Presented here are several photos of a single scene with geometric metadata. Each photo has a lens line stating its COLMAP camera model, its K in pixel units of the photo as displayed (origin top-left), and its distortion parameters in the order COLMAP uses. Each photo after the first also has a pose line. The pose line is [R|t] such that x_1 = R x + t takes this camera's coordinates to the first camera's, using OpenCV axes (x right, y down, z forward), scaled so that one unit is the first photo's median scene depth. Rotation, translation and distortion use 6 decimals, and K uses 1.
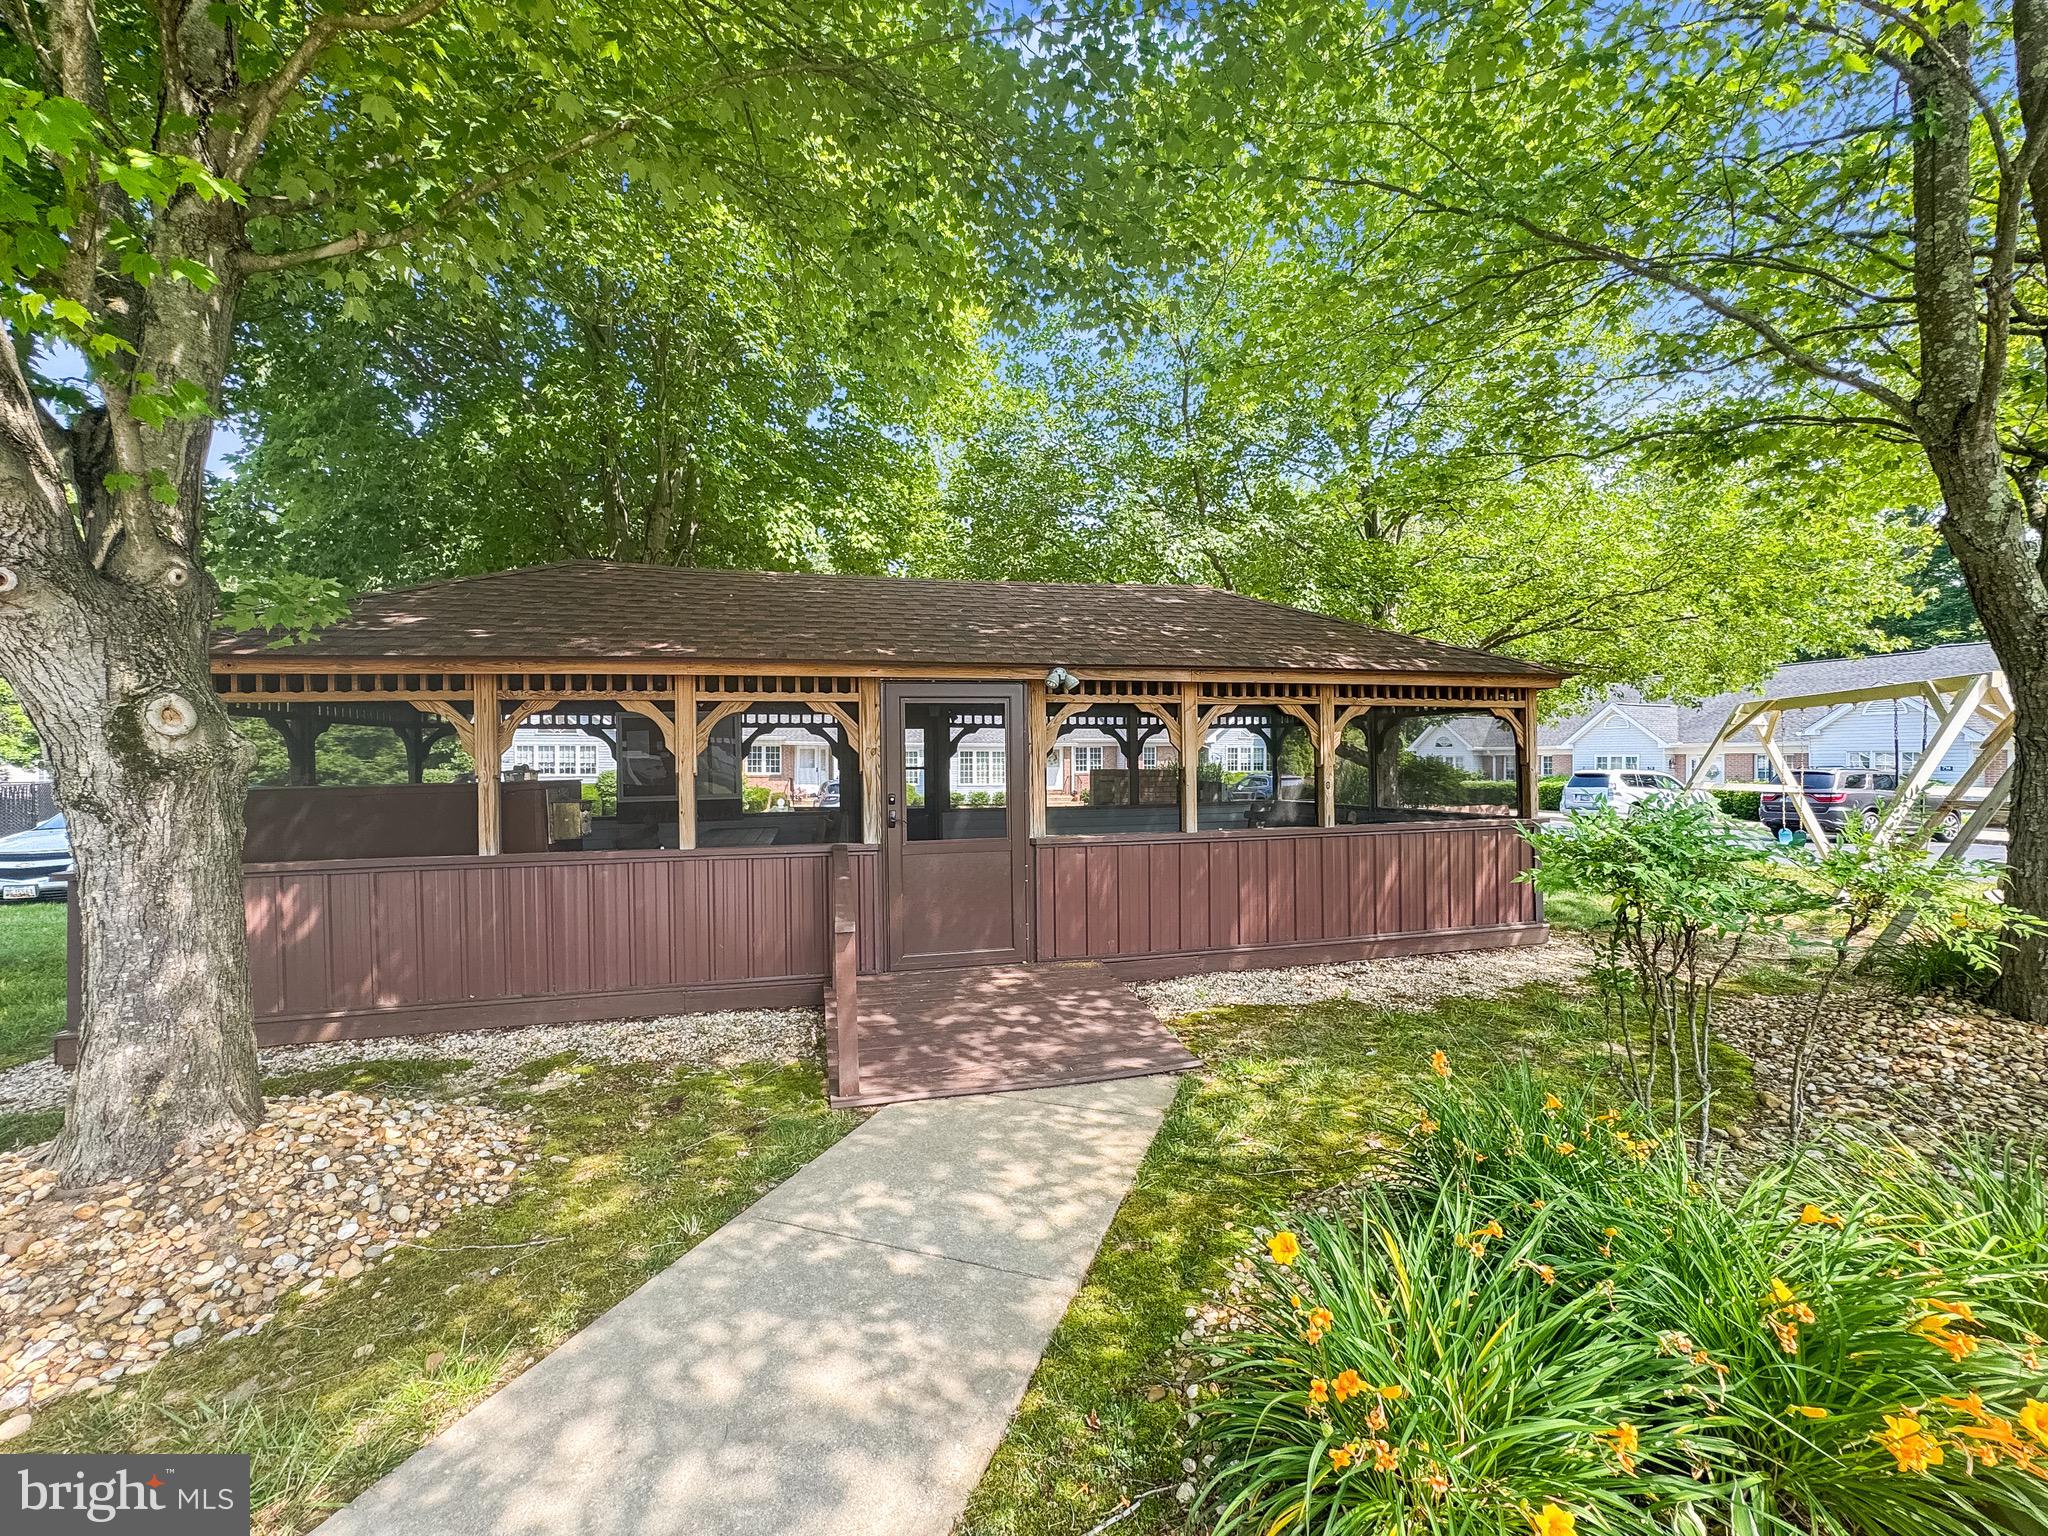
lens RADIAL K [[842.3, 0, 1033.1], [0, 842.3, 765.2], [0, 0, 1]] dist [-0.037606, 0.018641]
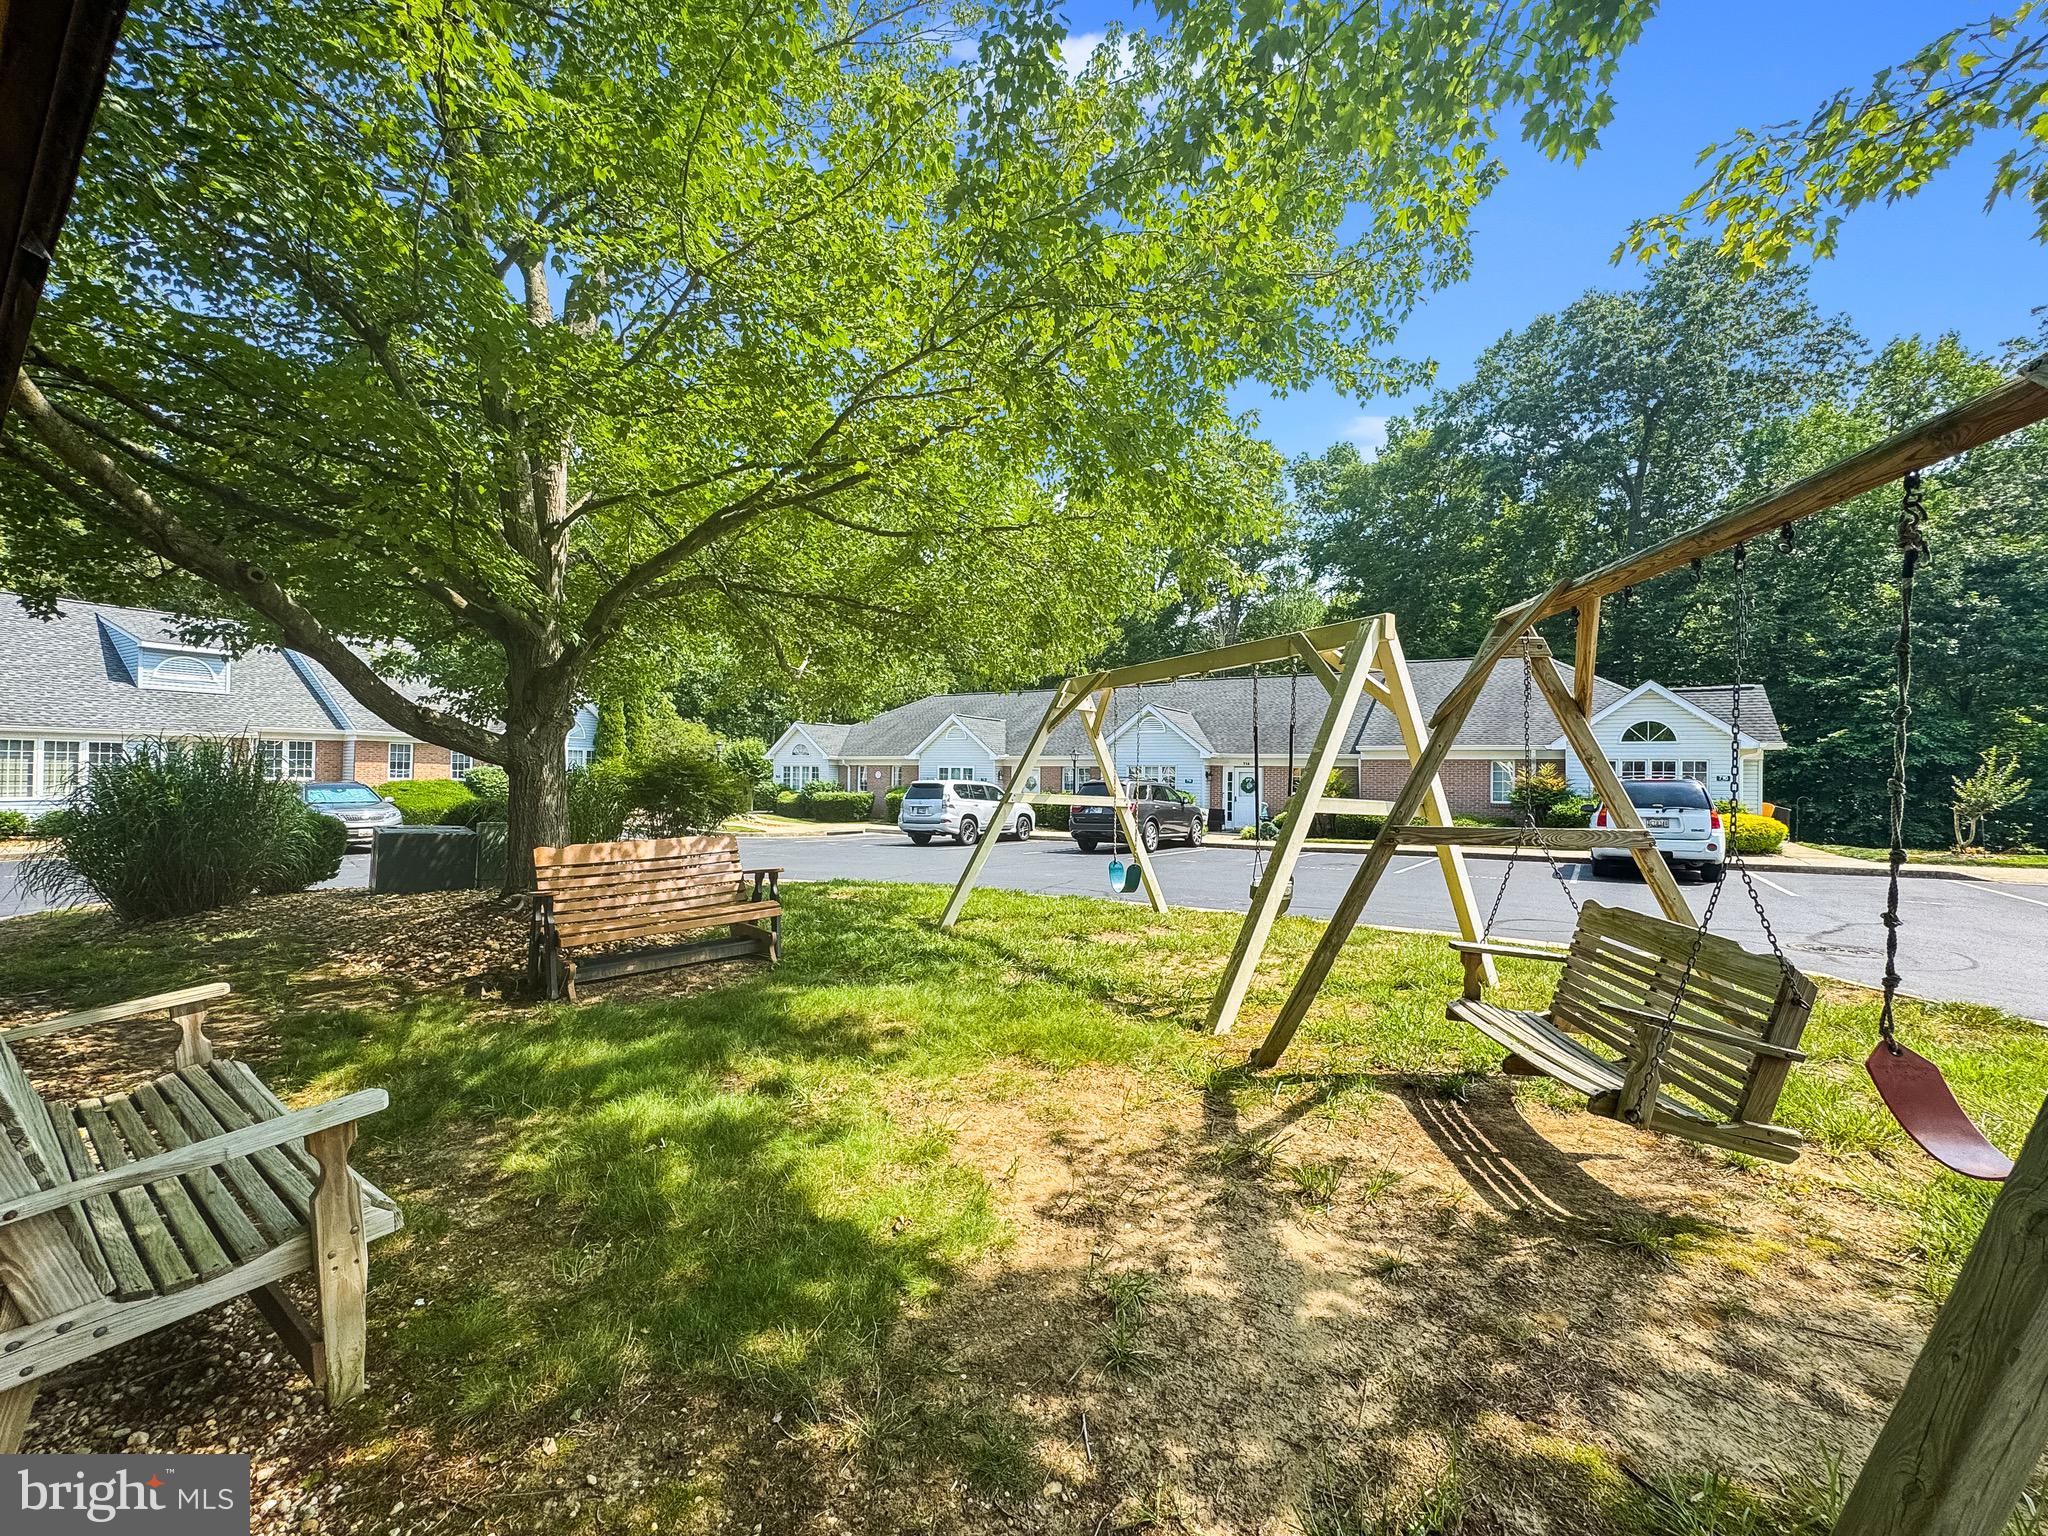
lens RADIAL K [[882.5, 0, 1024.0], [0, 882.5, 768.0], [0, 0, 1]] dist [-0.017129, 0.000288]
pose [[0.777444, 0.013812, 0.628801, 0.139545], [-0.007668, 0.999893, -0.012483, 0.003742], [-0.628906, 0.004884, 0.777466, 0.172314]]
